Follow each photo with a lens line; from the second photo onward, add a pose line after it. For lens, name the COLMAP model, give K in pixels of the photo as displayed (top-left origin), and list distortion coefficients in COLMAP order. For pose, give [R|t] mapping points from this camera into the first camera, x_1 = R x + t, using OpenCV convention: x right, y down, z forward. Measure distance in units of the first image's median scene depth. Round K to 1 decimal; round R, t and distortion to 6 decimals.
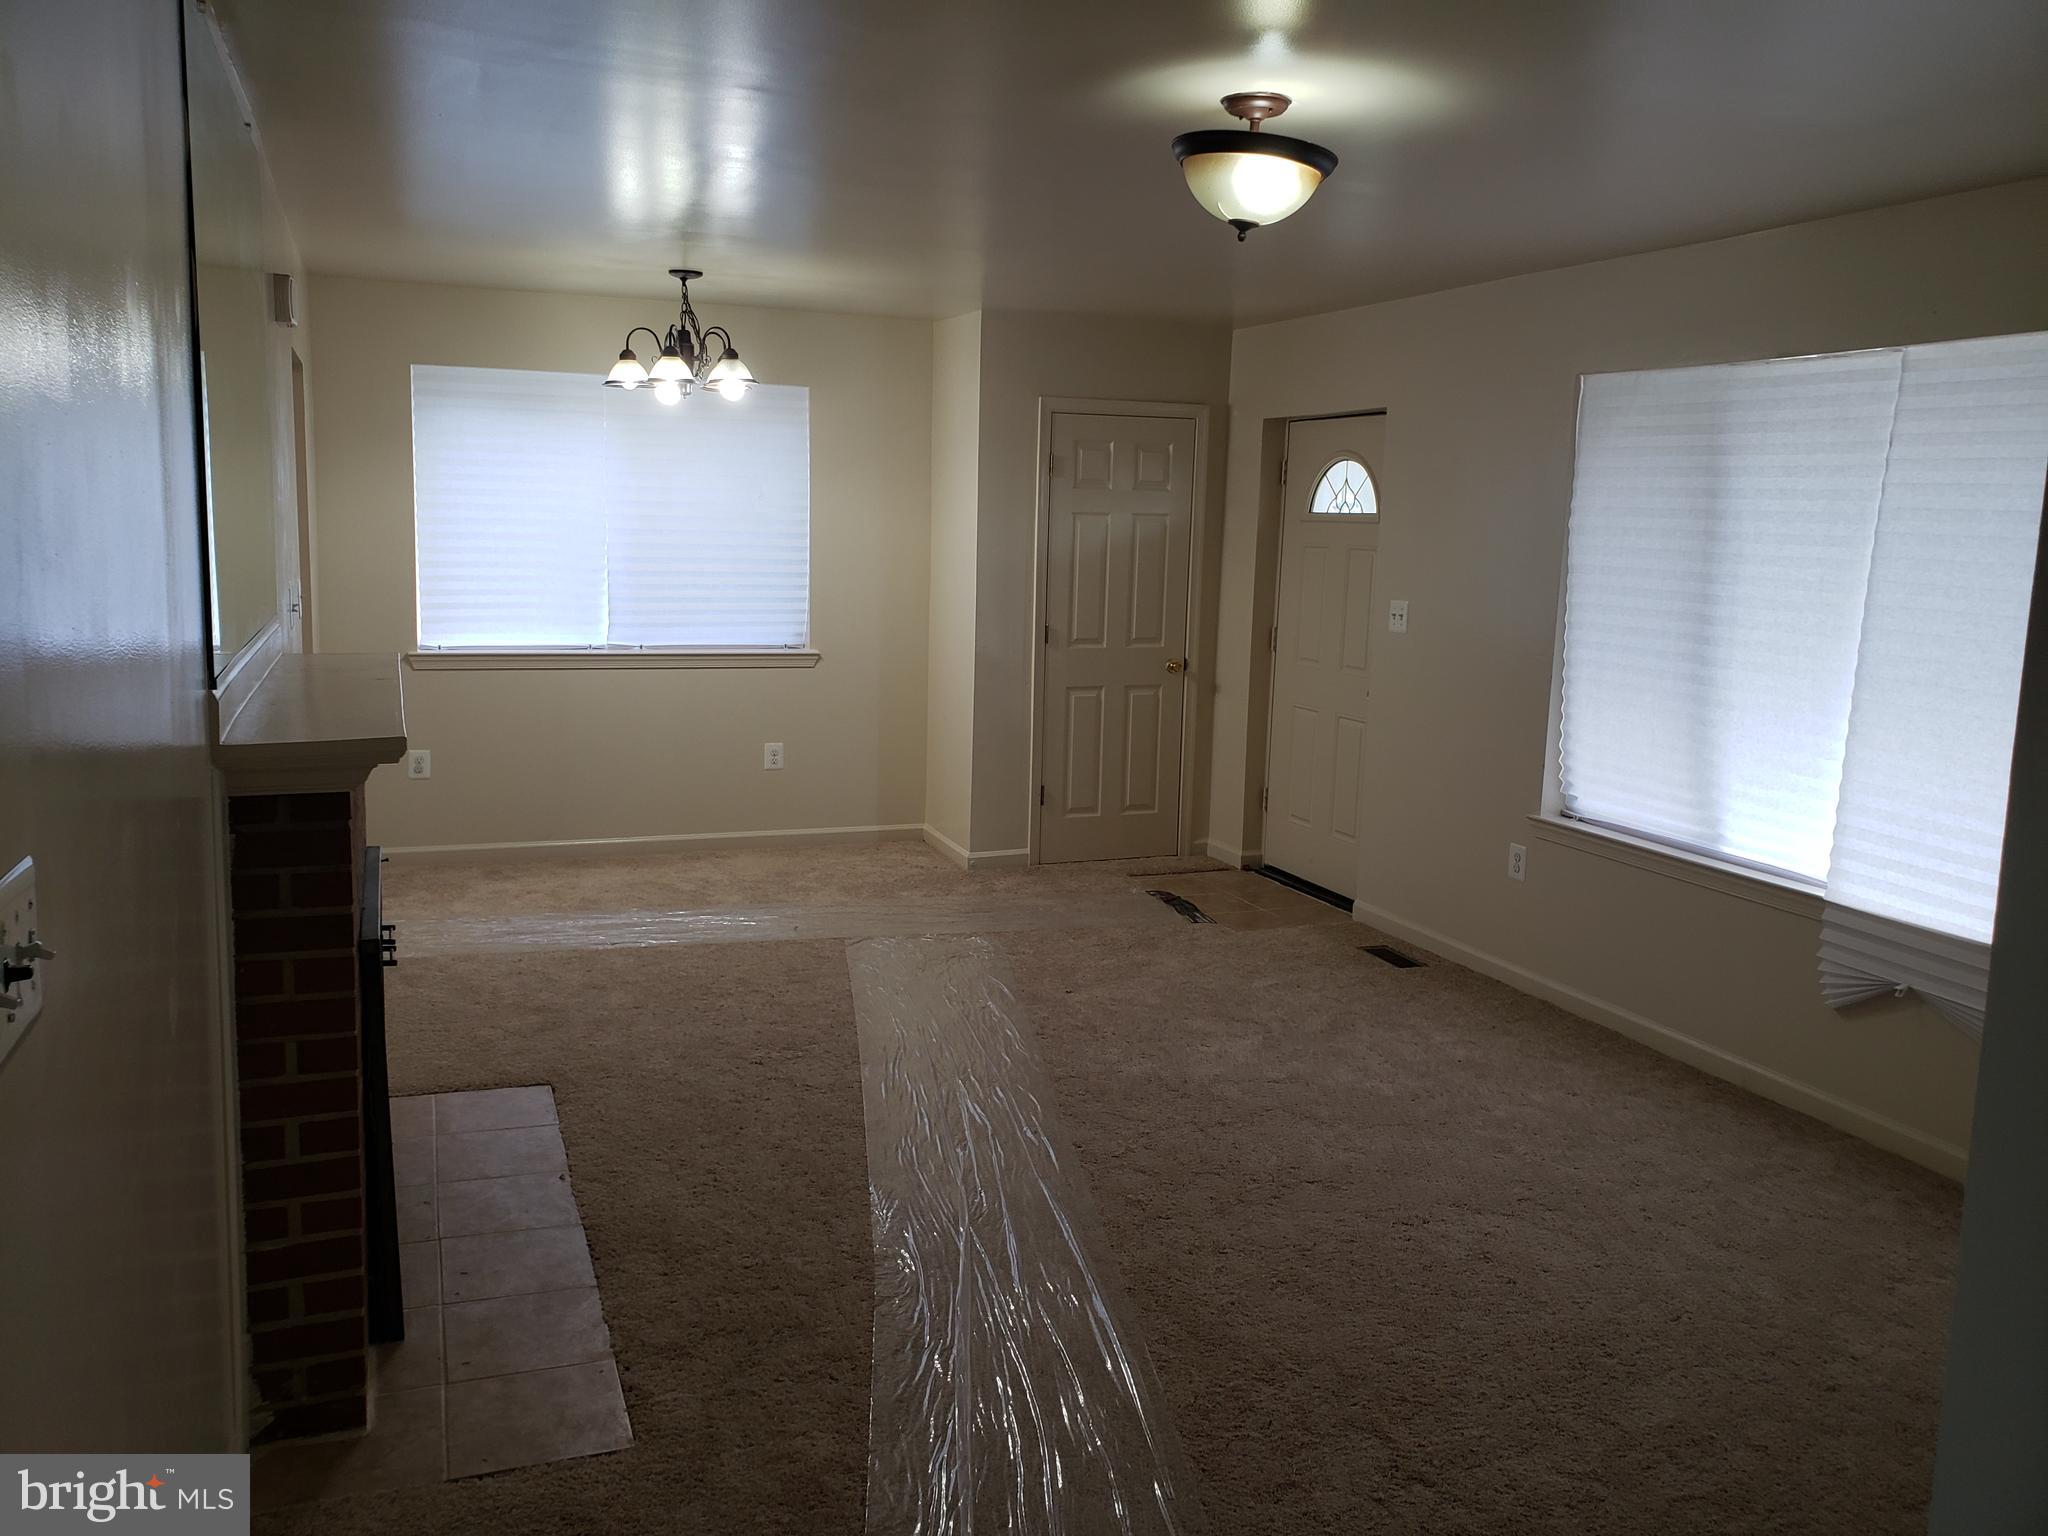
lens RADIAL K [[1631.2, 0, 1000.9], [0, 1631.2, 756.7], [0, 0, 1]] dist [0.004882, 0.003355]
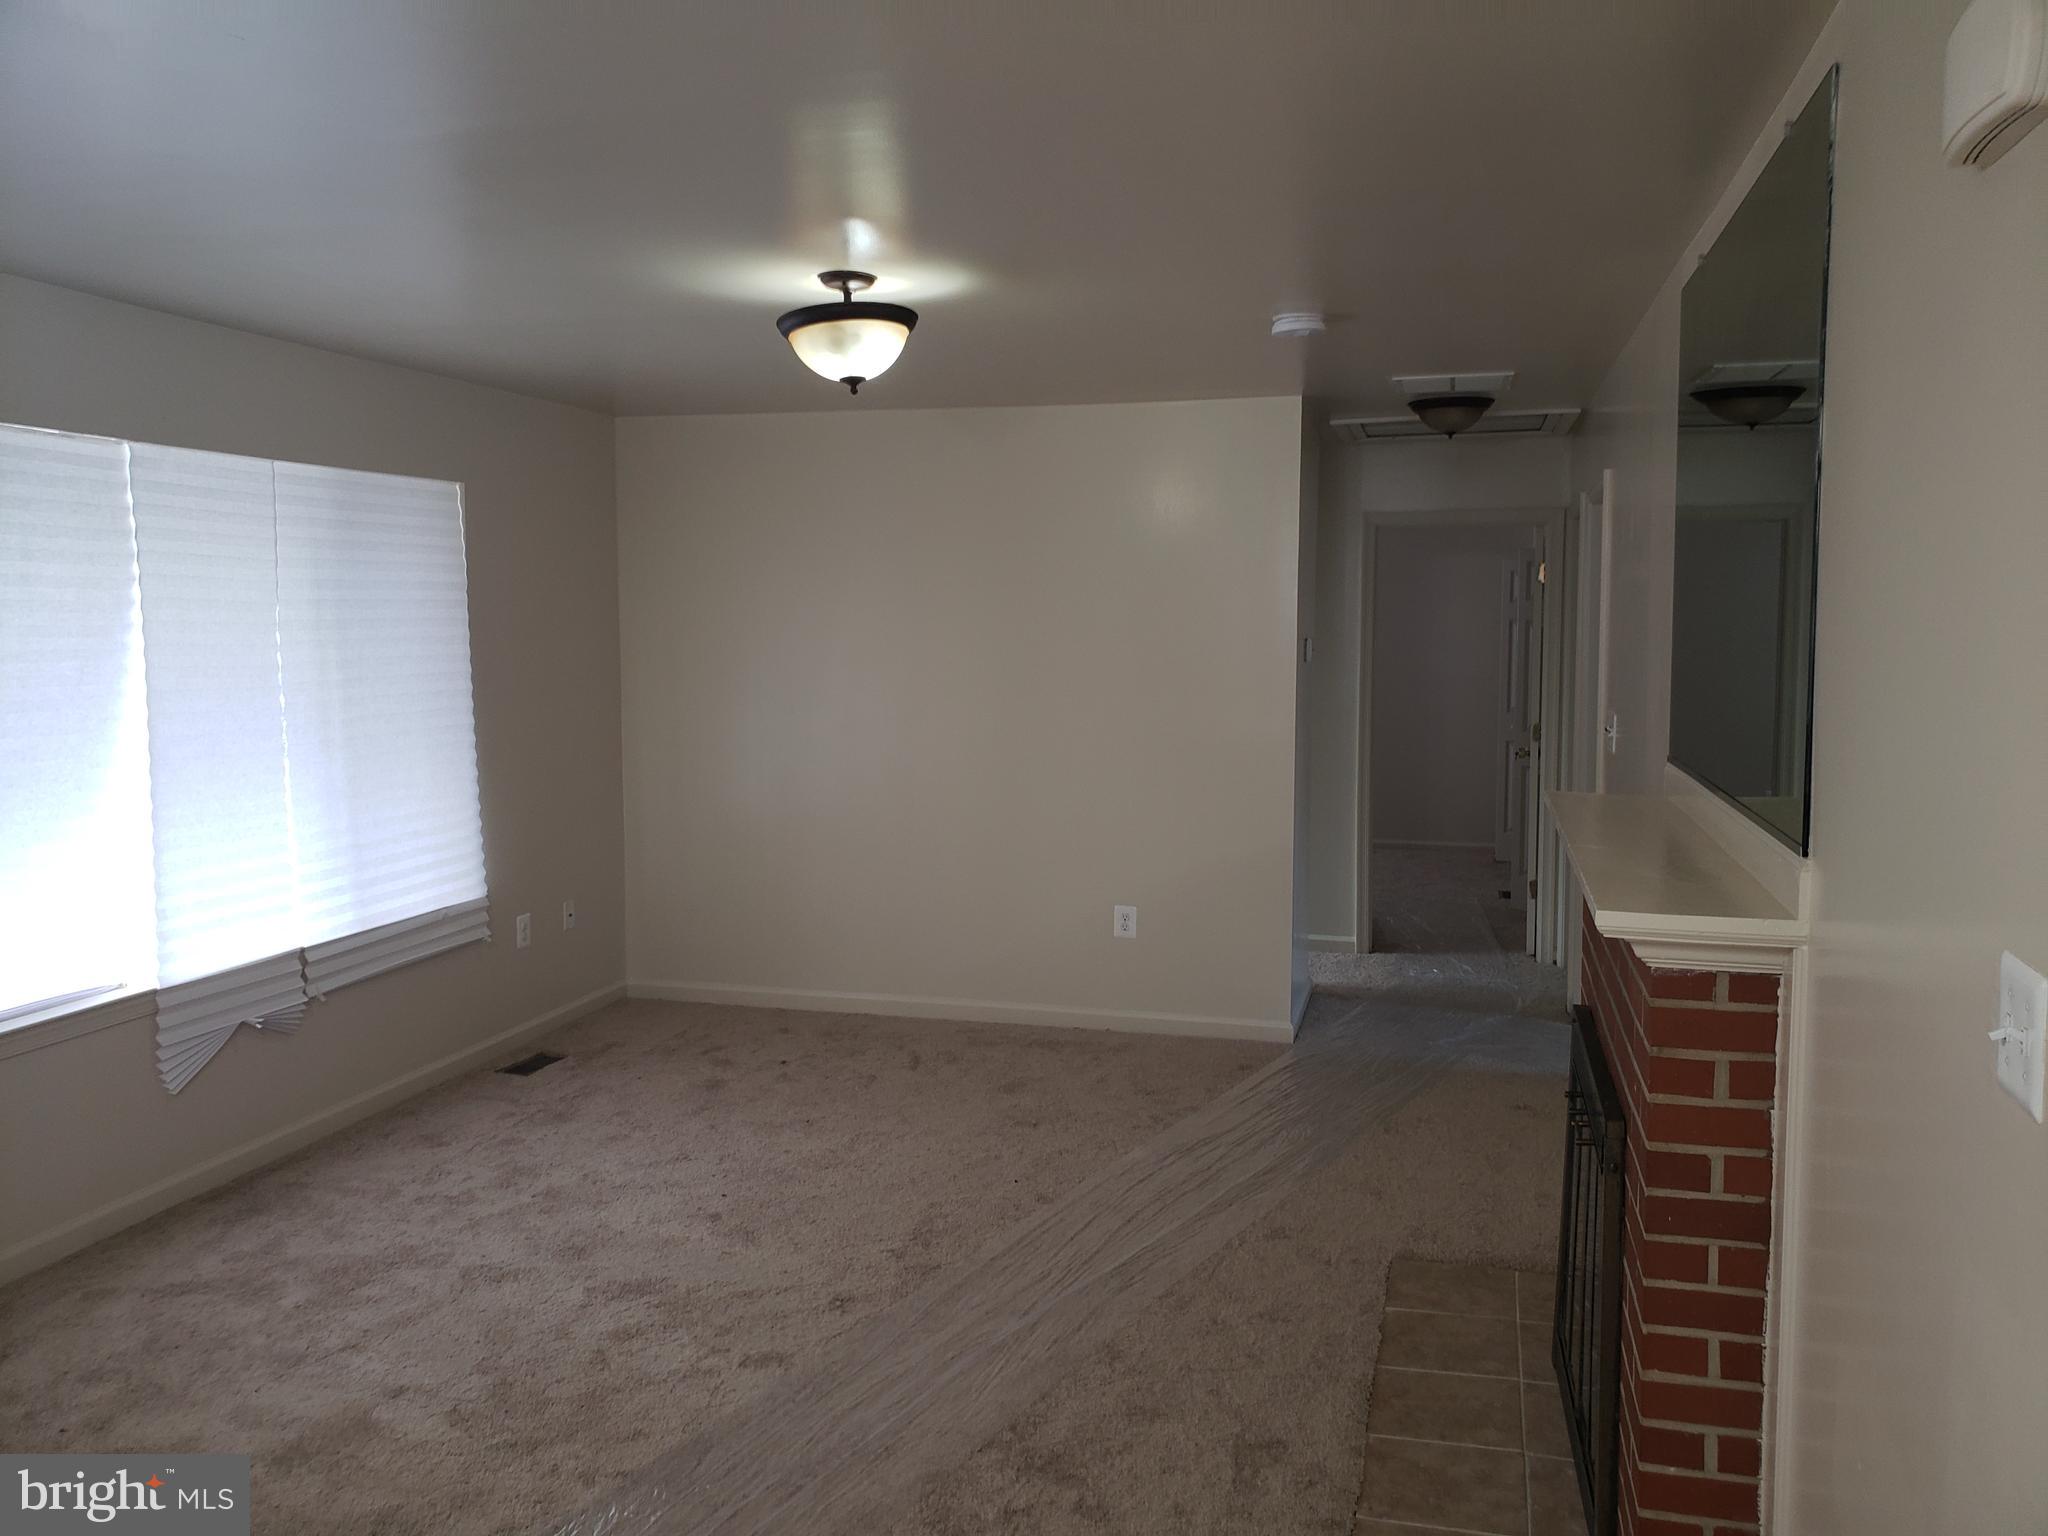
lens RADIAL K [[1631.2, 0, 1000.9], [0, 1631.2, 756.7], [0, 0, 1]] dist [0.004882, 0.003355]
pose [[-0.808975, -0.067180, 0.583992, -0.487356], [0.074313, 0.973791, 0.214963, -0.229007], [-0.583128, 0.217297, -0.782780, 1.470827]]
